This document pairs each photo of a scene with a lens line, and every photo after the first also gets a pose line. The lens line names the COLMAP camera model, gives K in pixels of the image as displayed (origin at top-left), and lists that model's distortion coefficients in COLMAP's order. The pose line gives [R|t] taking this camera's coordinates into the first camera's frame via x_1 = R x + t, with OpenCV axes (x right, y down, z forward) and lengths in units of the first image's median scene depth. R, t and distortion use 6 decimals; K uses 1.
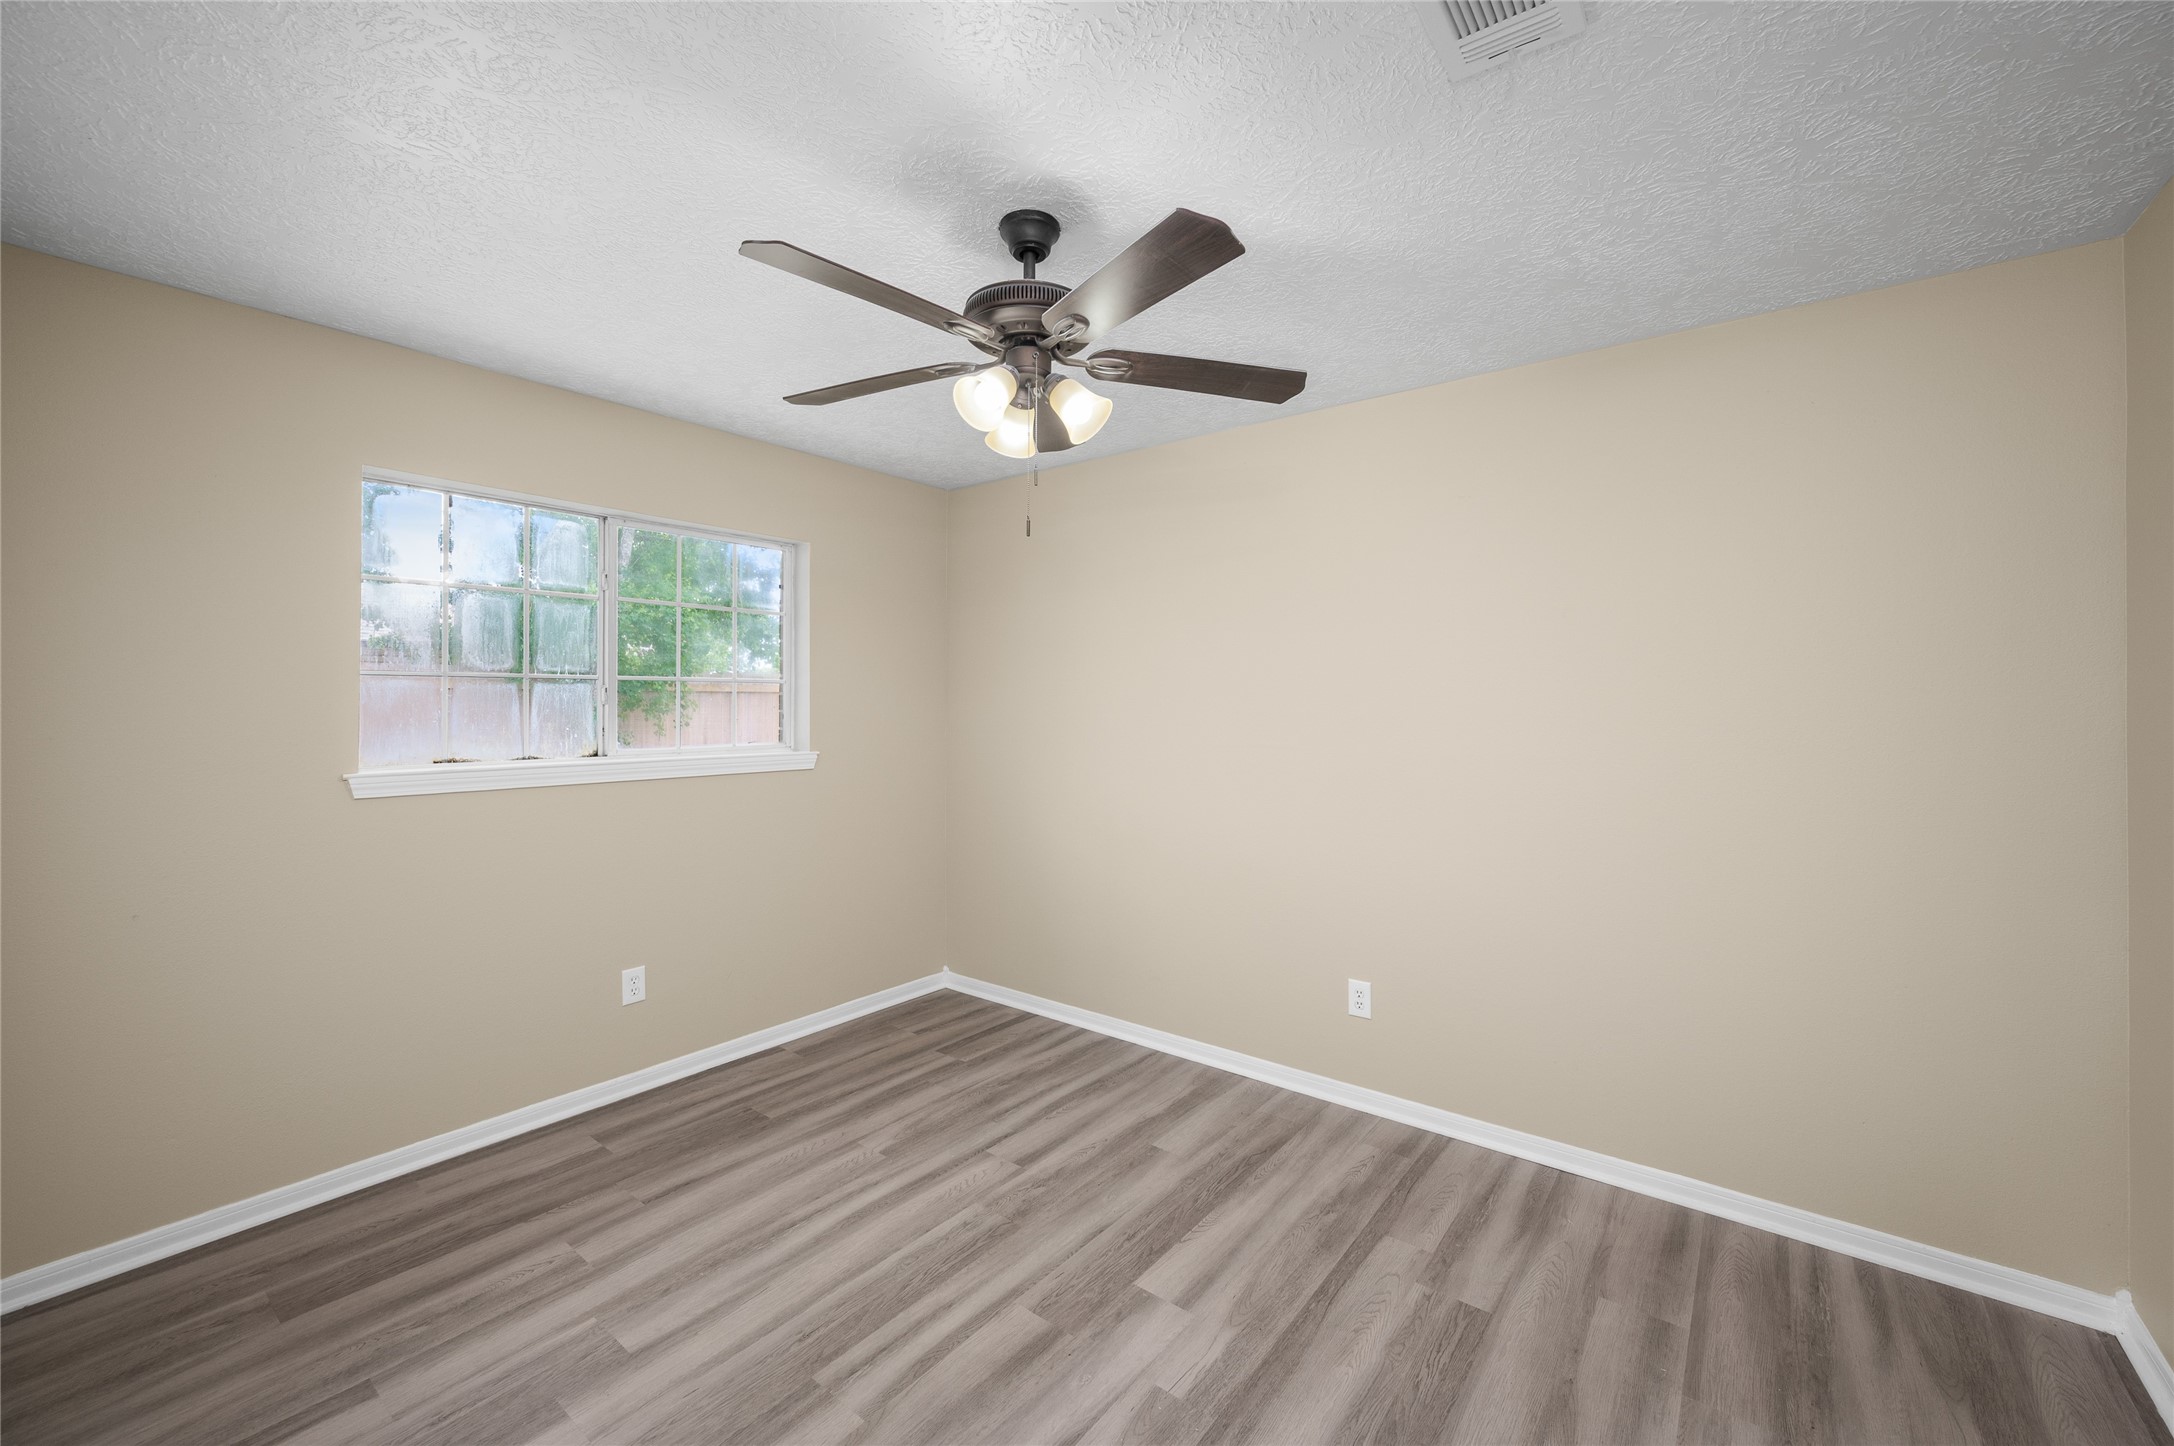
lens RADIAL K [[868.9, 0, 1097.5], [0, 868.9, 704.8], [0, 0, 1]] dist [-0.002426, 0.000279]
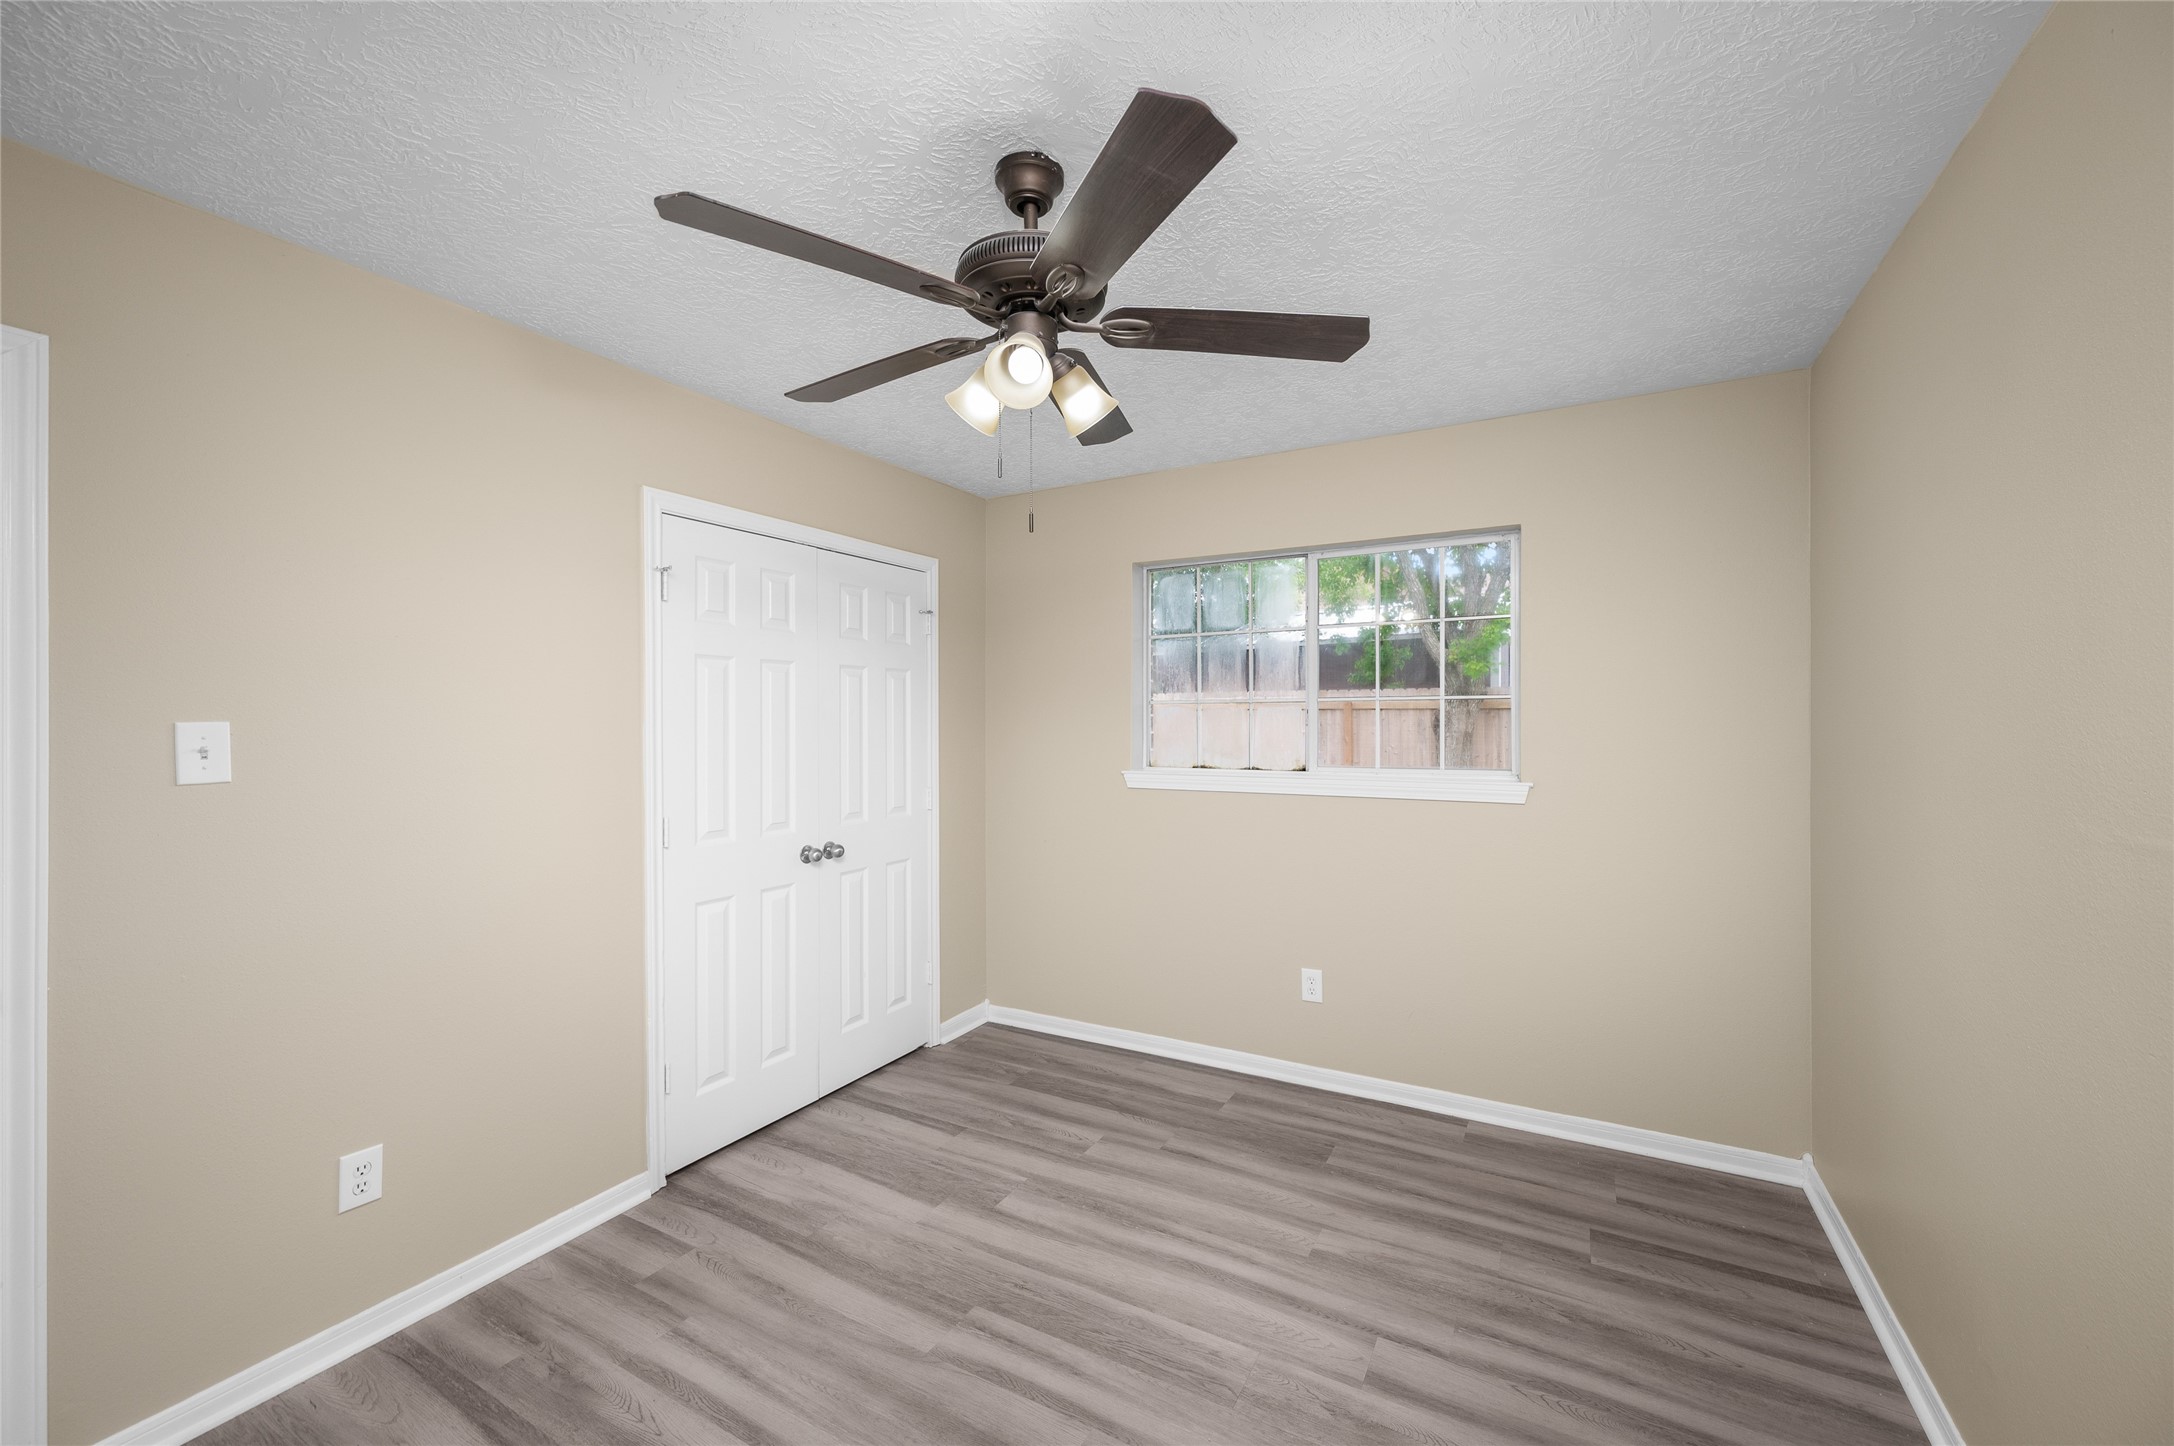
lens RADIAL K [[868.9, 0, 1093.7], [0, 868.9, 725.5], [0, 0, 1]] dist [-0.002426, 0.000279]
pose [[0.139364, 0.003749, -0.990234, 0.585184], [0.001424, 0.999991, 0.003987, -0.002660], [0.990240, -0.001966, 0.139358, 0.696956]]
